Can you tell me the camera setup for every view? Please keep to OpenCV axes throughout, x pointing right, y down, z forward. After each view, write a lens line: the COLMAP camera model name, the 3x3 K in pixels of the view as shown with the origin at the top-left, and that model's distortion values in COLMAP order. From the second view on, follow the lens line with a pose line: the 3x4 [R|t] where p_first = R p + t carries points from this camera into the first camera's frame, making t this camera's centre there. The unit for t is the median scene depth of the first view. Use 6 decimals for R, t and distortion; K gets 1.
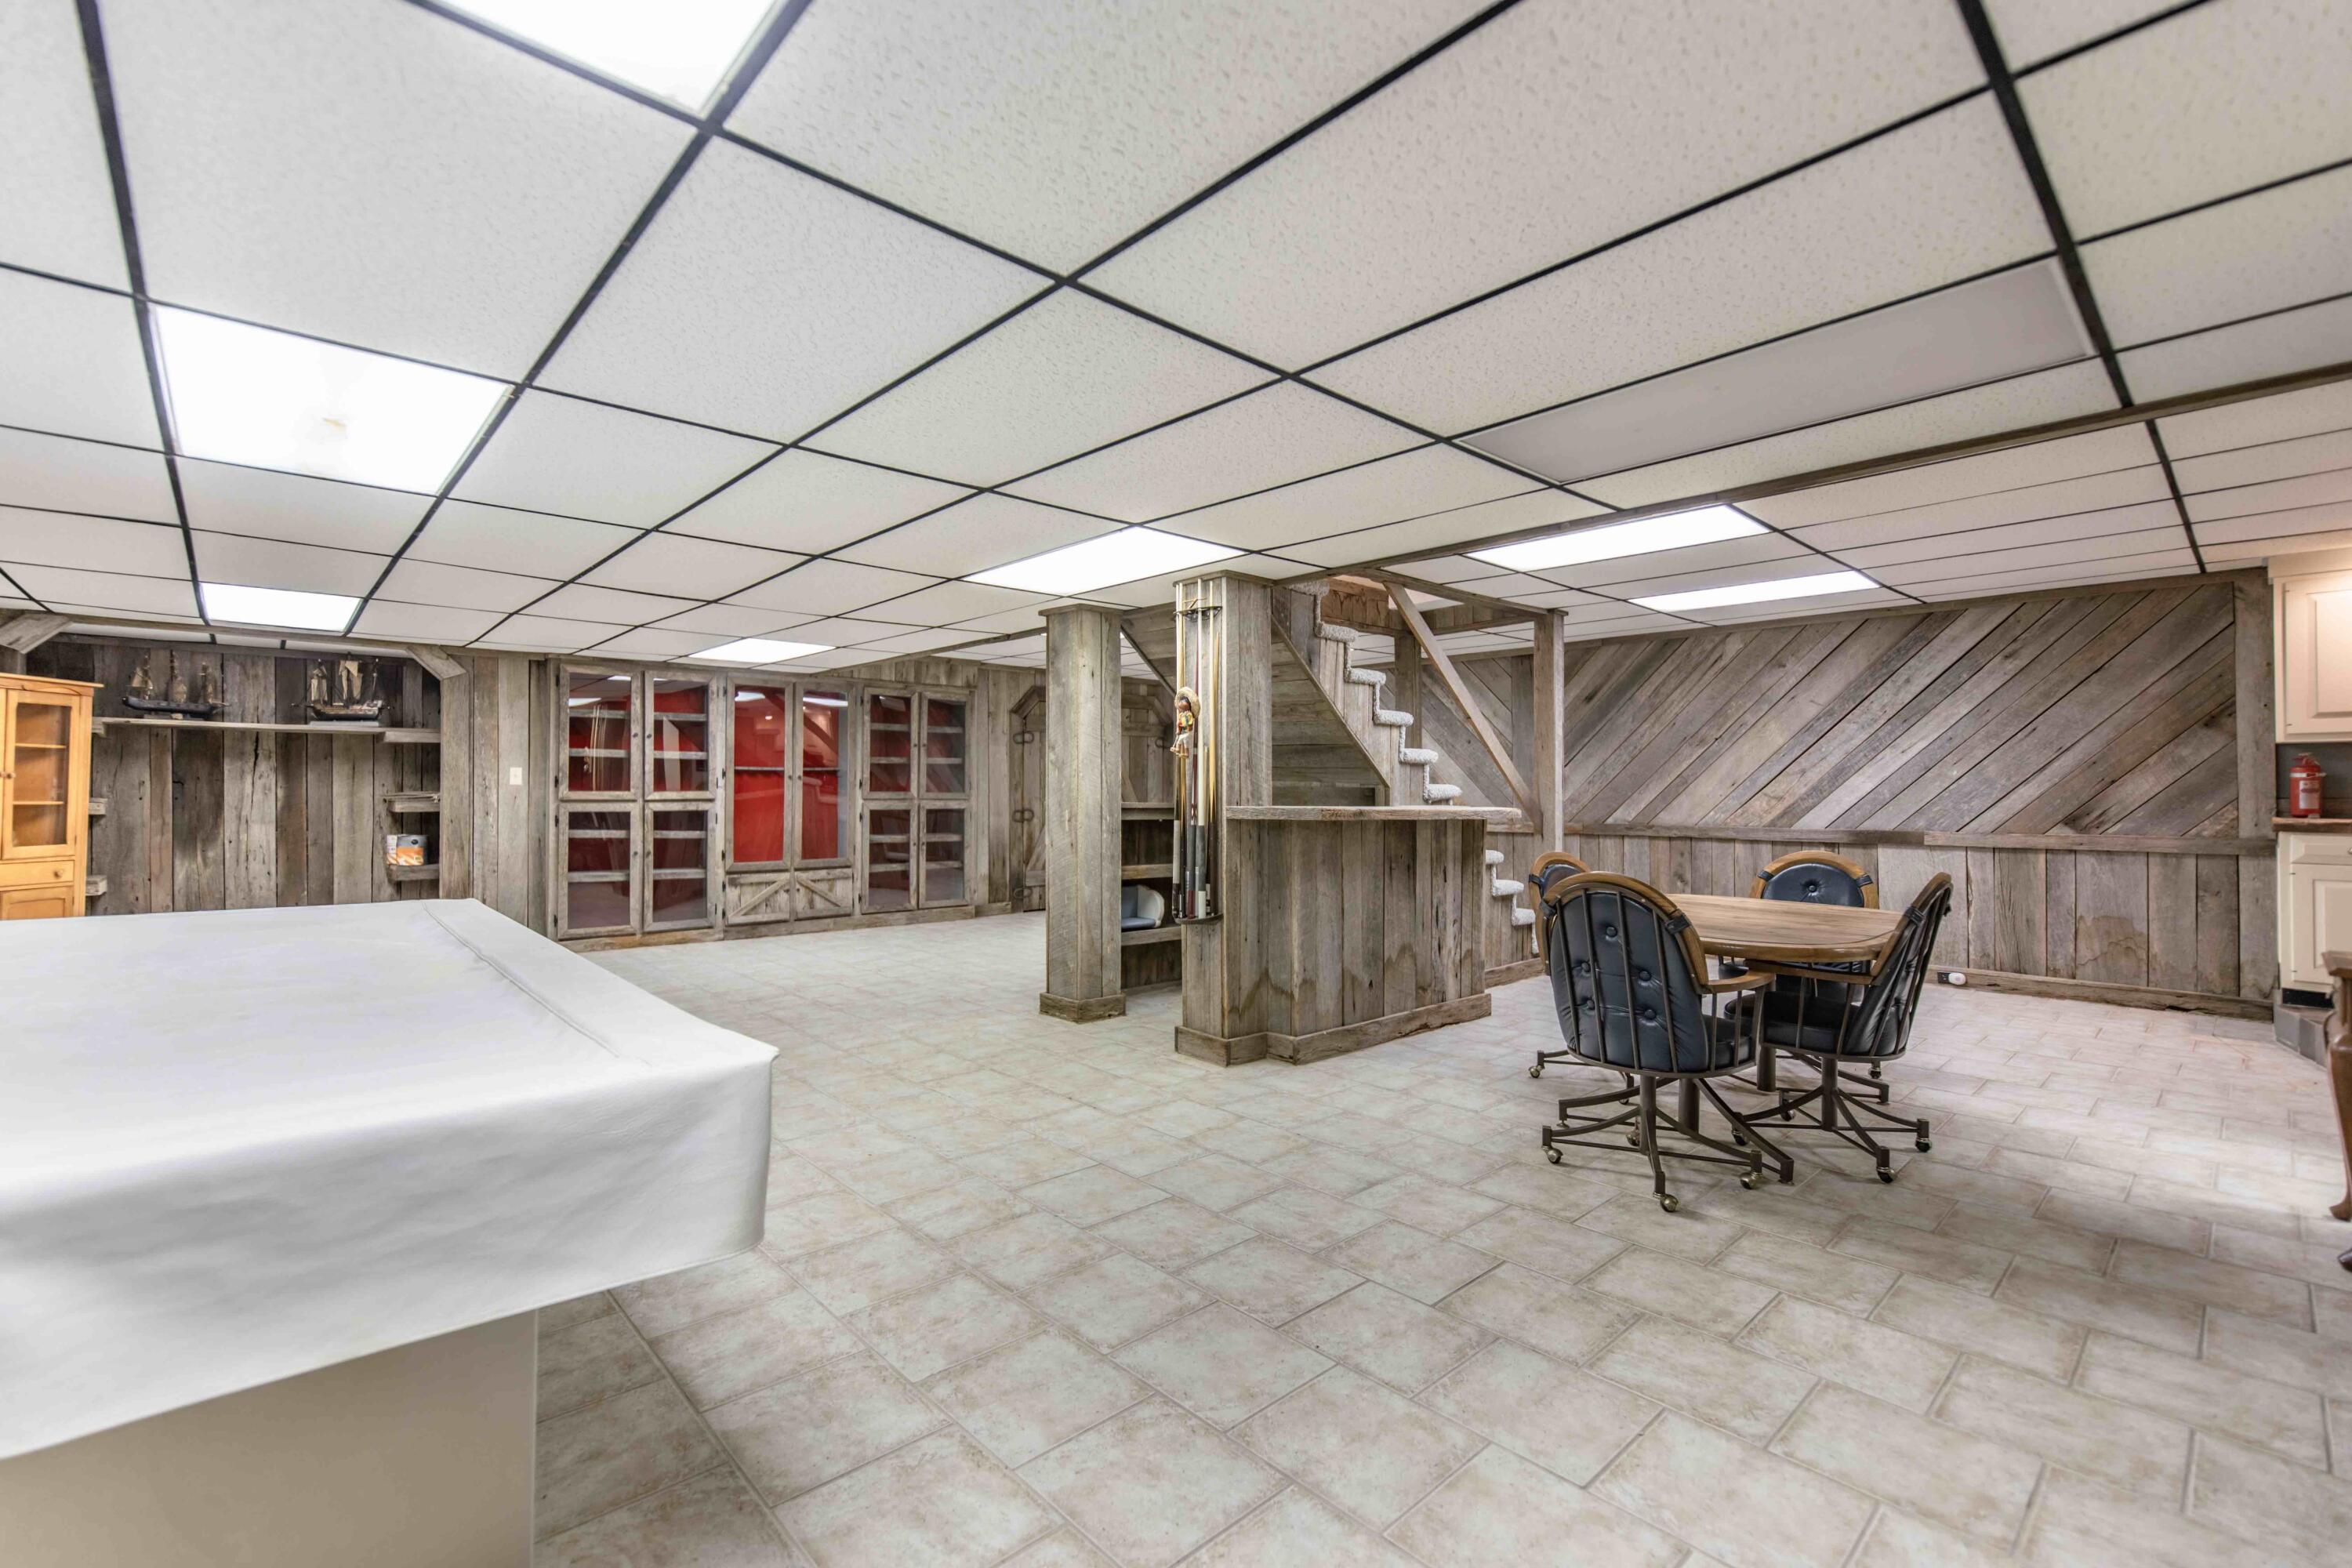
lens RADIAL K [[1013.1, 0, 1173.5], [0, 1013.1, 772.3], [0, 0, 1]] dist [0.003143, -0.000150]
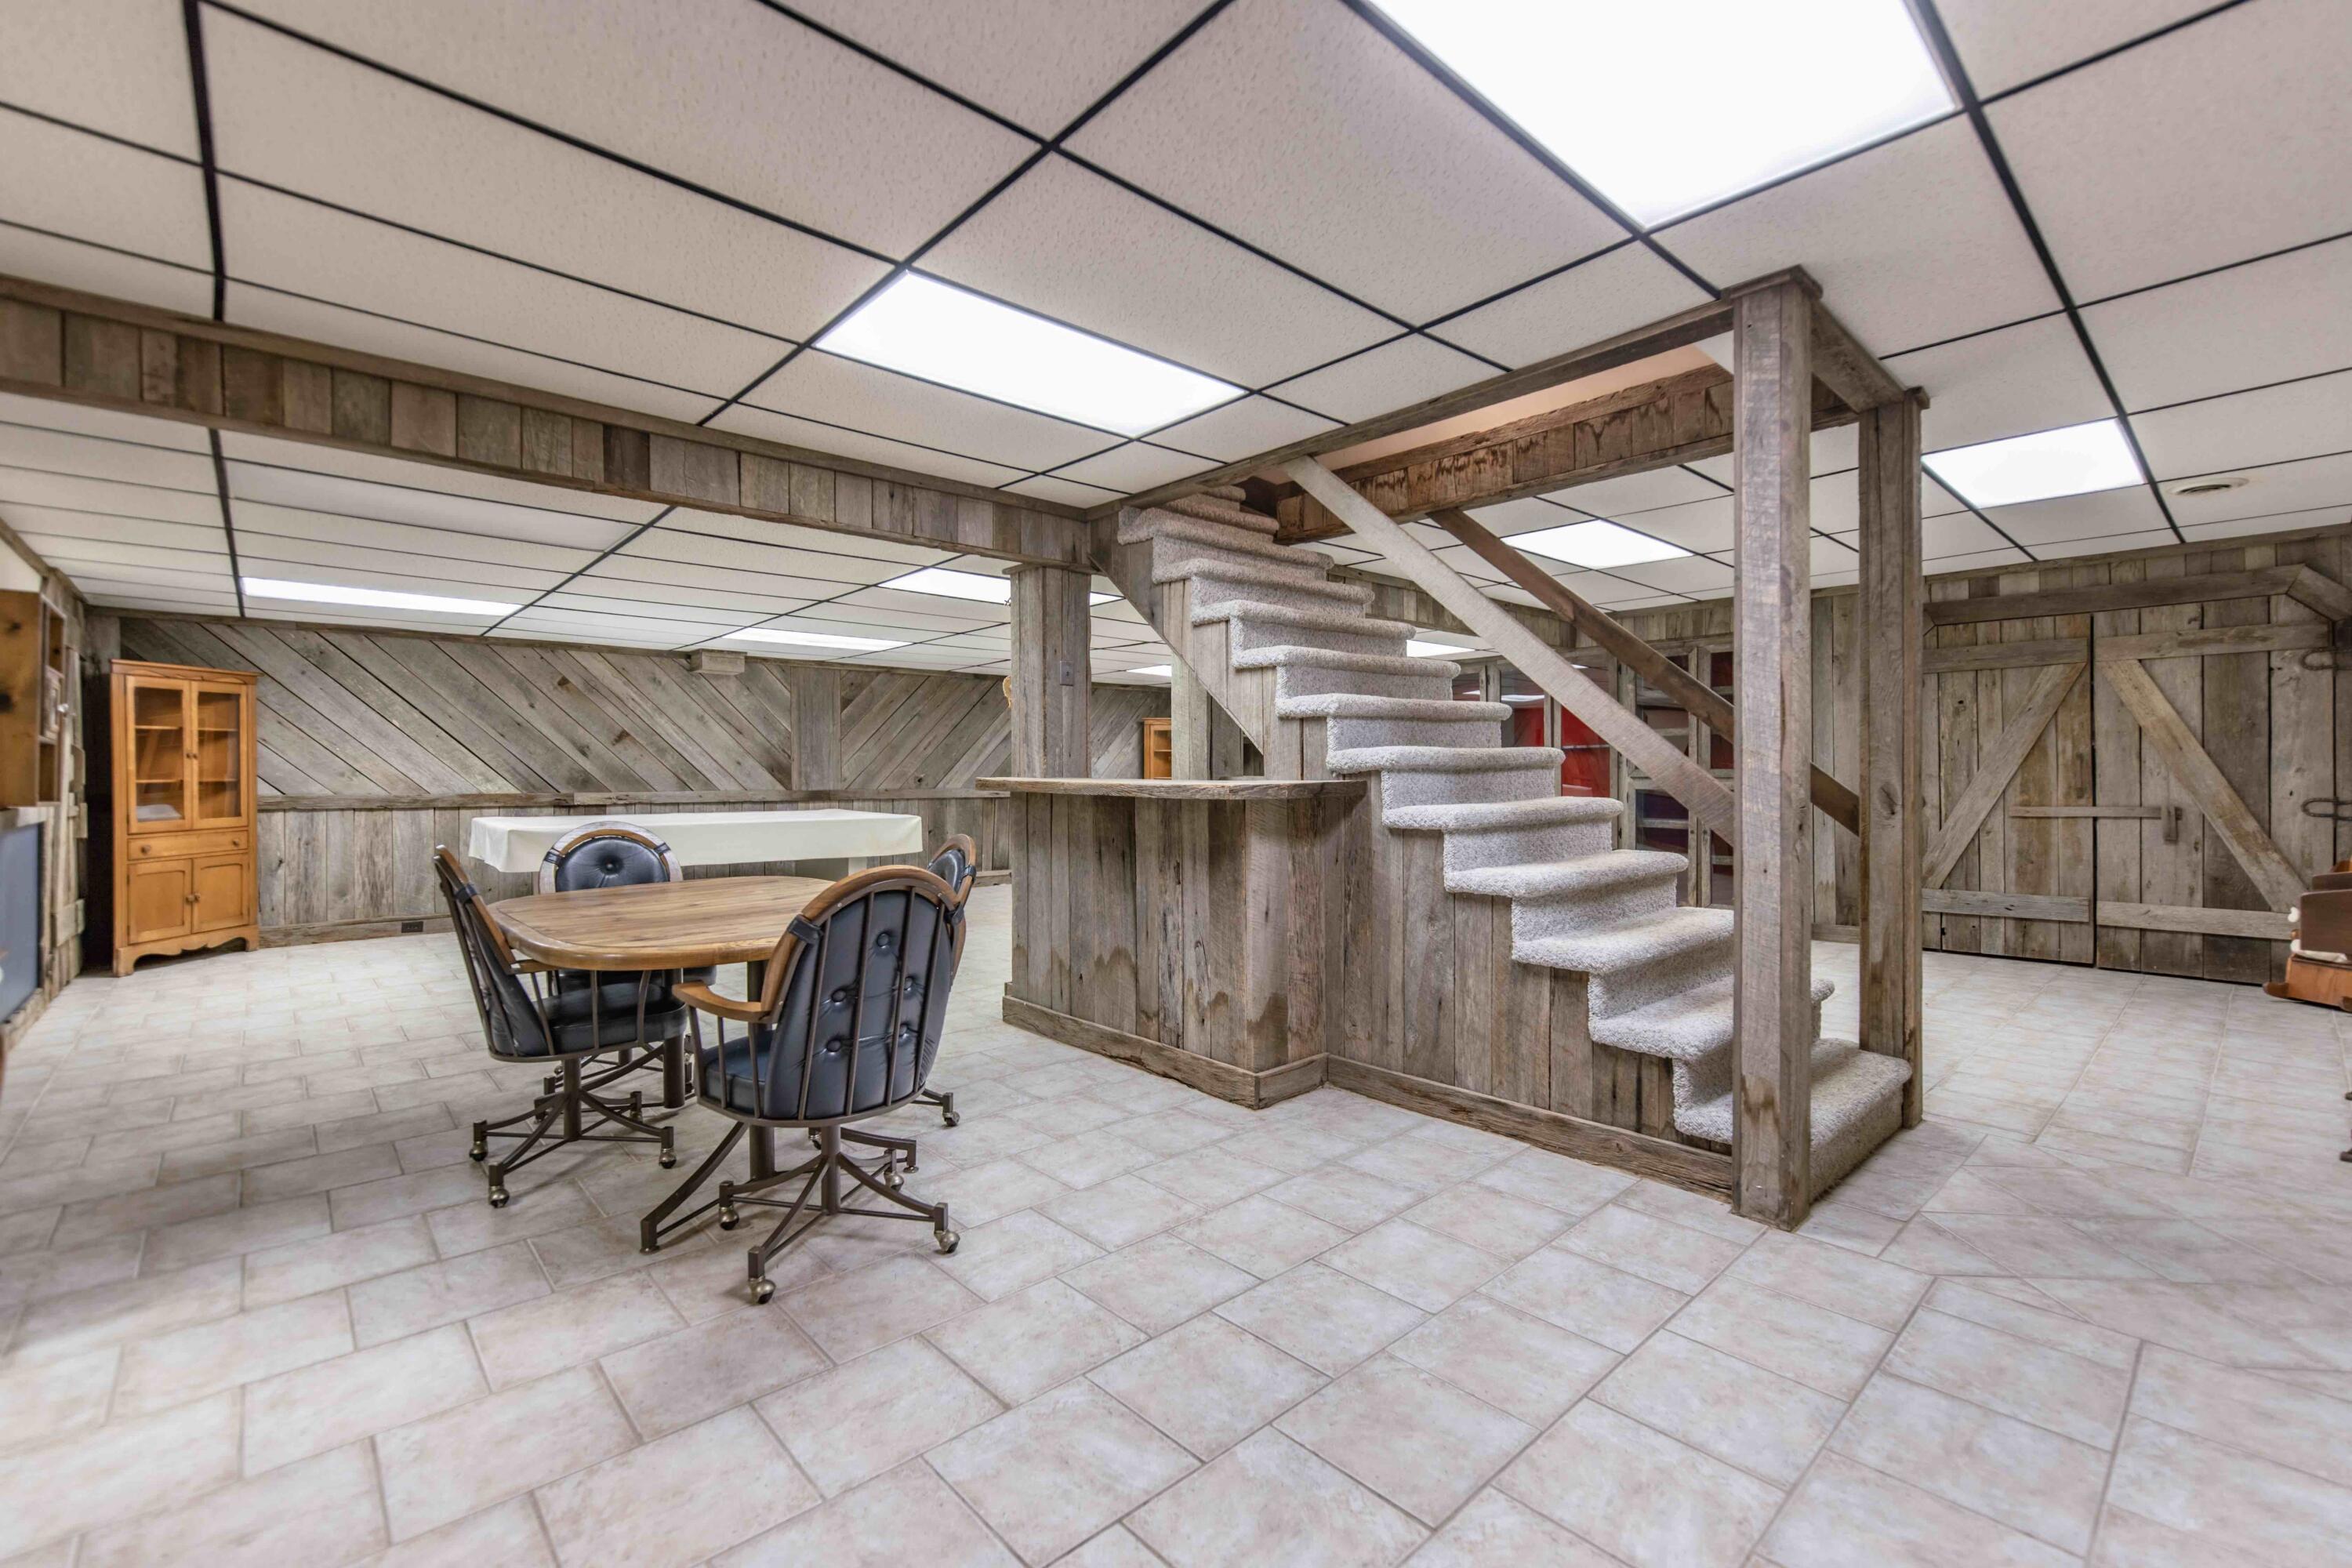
lens RADIAL K [[1013.1, 0, 1172.7], [0, 1013.1, 777.7], [0, 0, 1]] dist [0.003143, -0.000150]
pose [[-0.015189, -0.000848, -0.999884, 0.672162], [0.020157, 0.999796, -0.001154, 0.022173], [0.999681, -0.020172, -0.015169, 0.681570]]
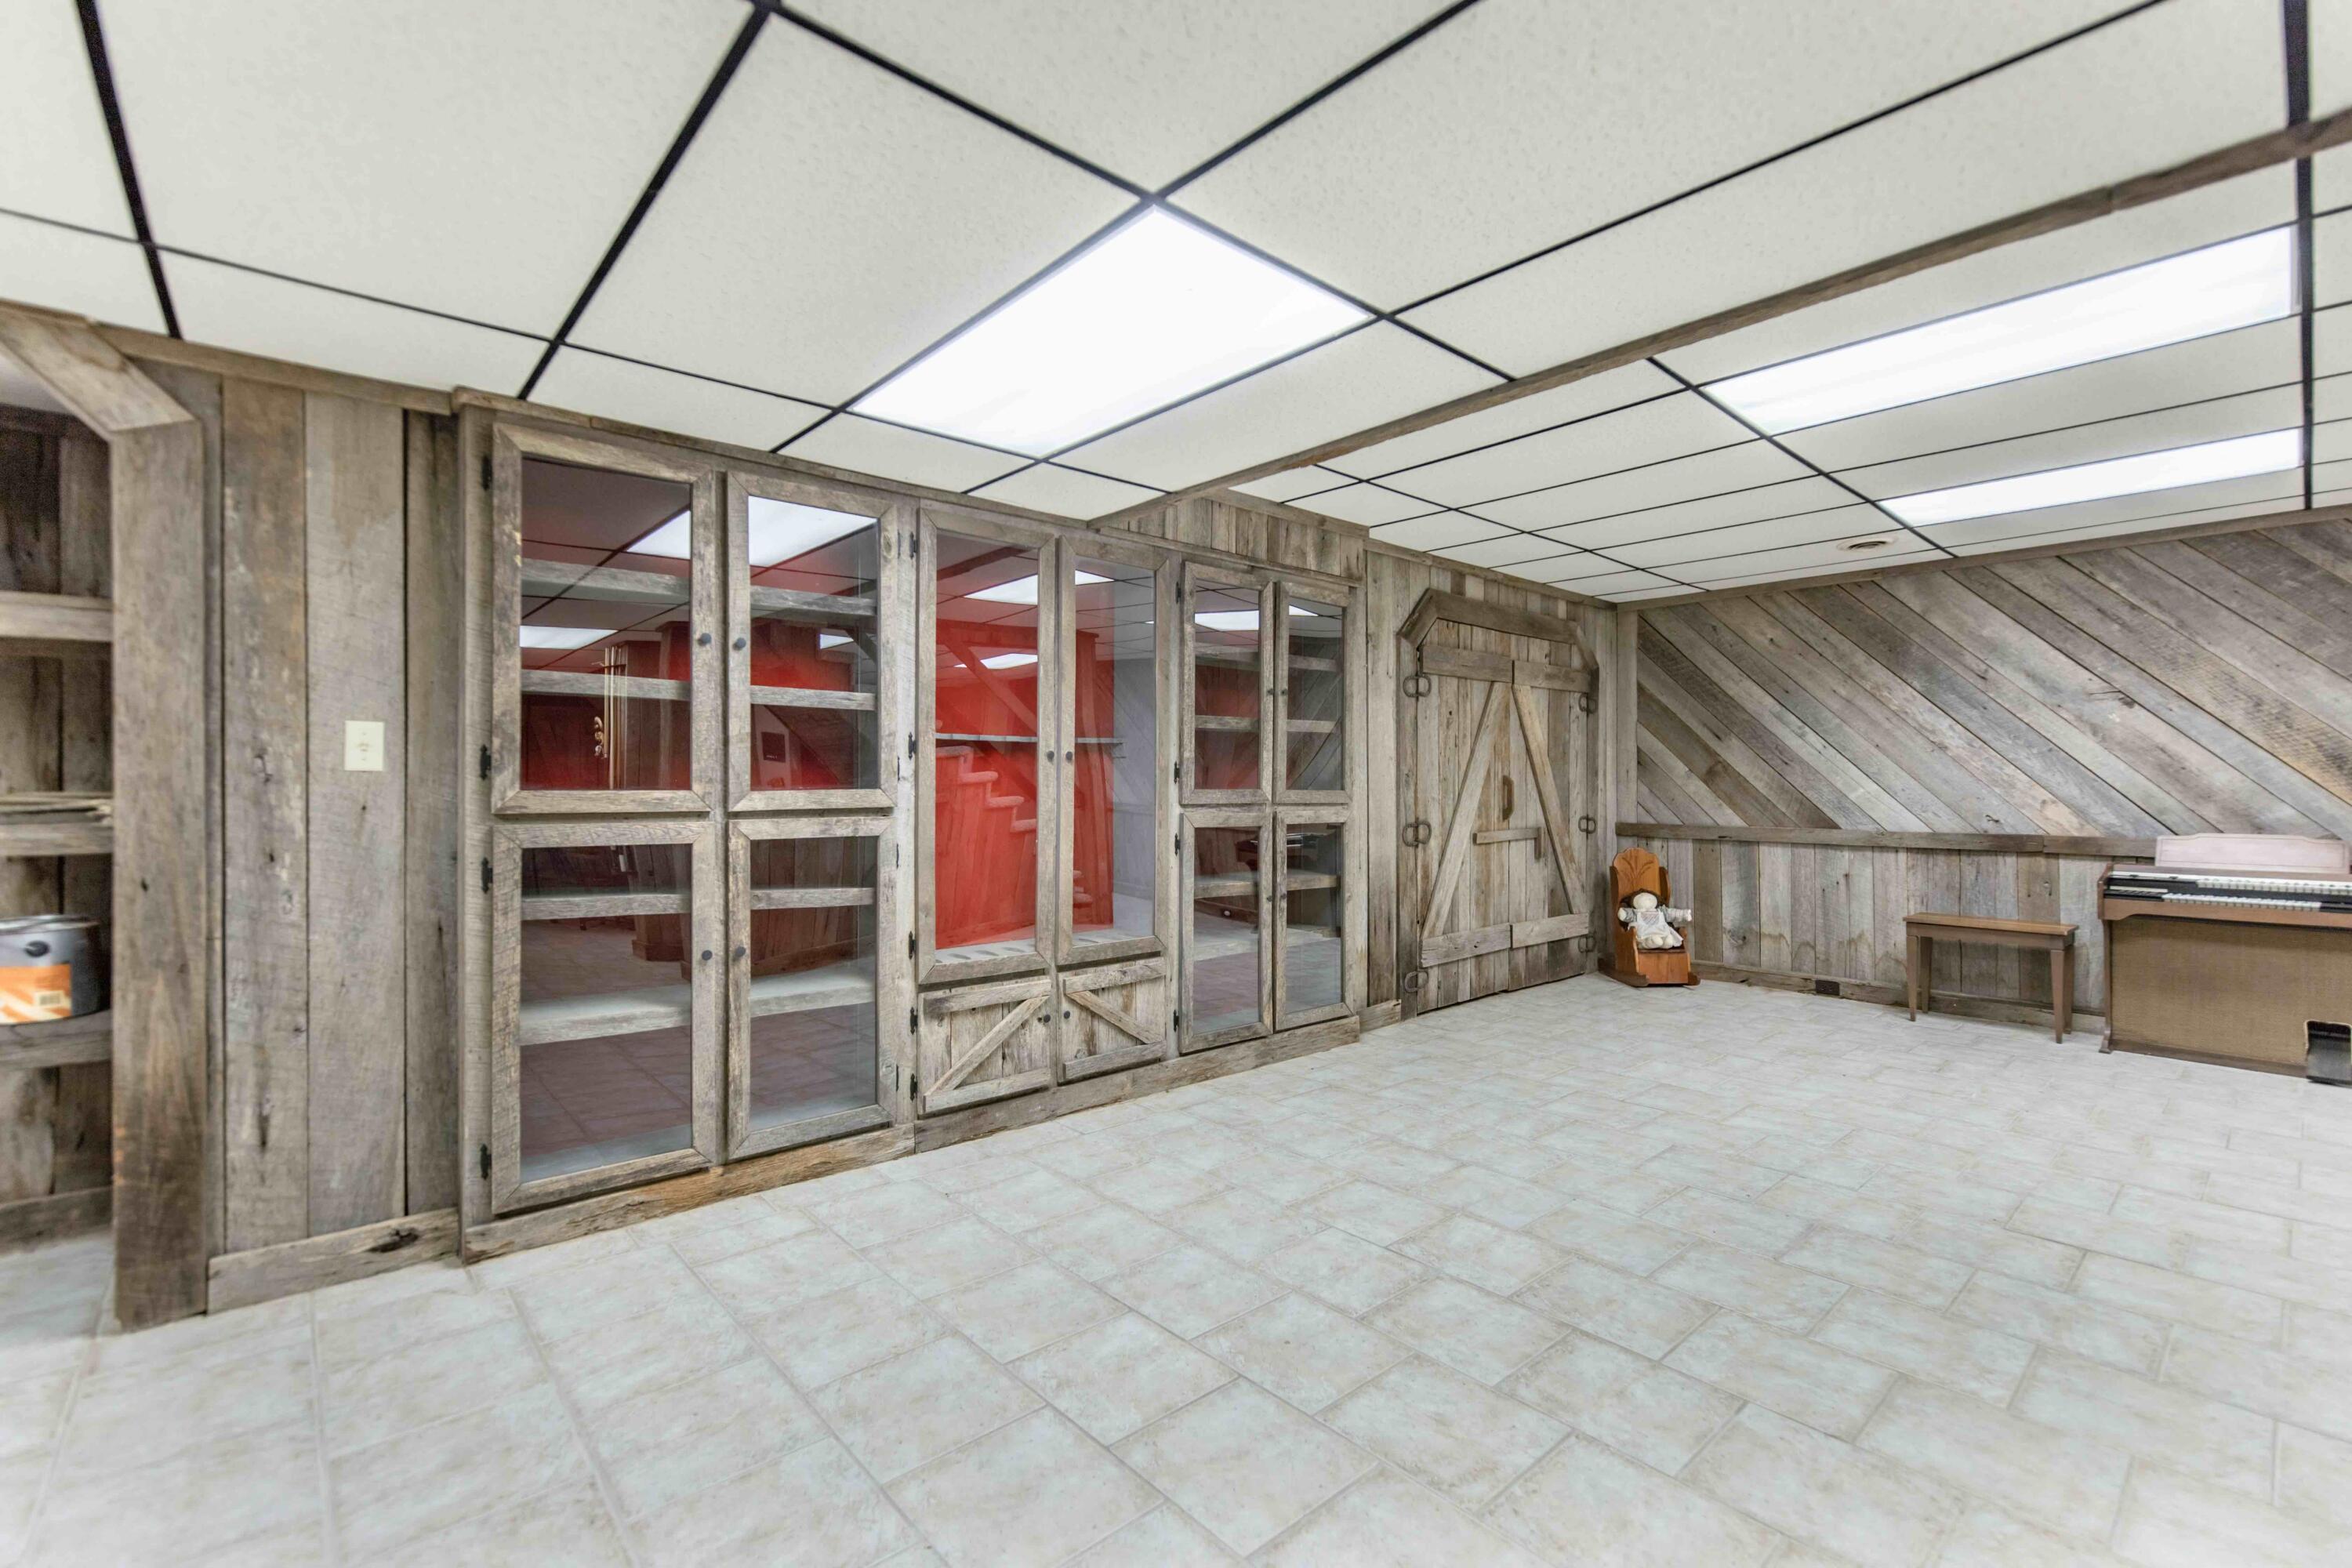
lens RADIAL K [[1013.1, 0, 1175.5], [0, 1013.1, 783.7], [0, 0, 1]] dist [0.003143, -0.000150]
pose [[0.999570, 0.007549, -0.028350, -0.330755], [-0.006815, 0.999641, 0.025894, 0.005288], [0.028536, -0.025690, 0.999263, 0.602417]]
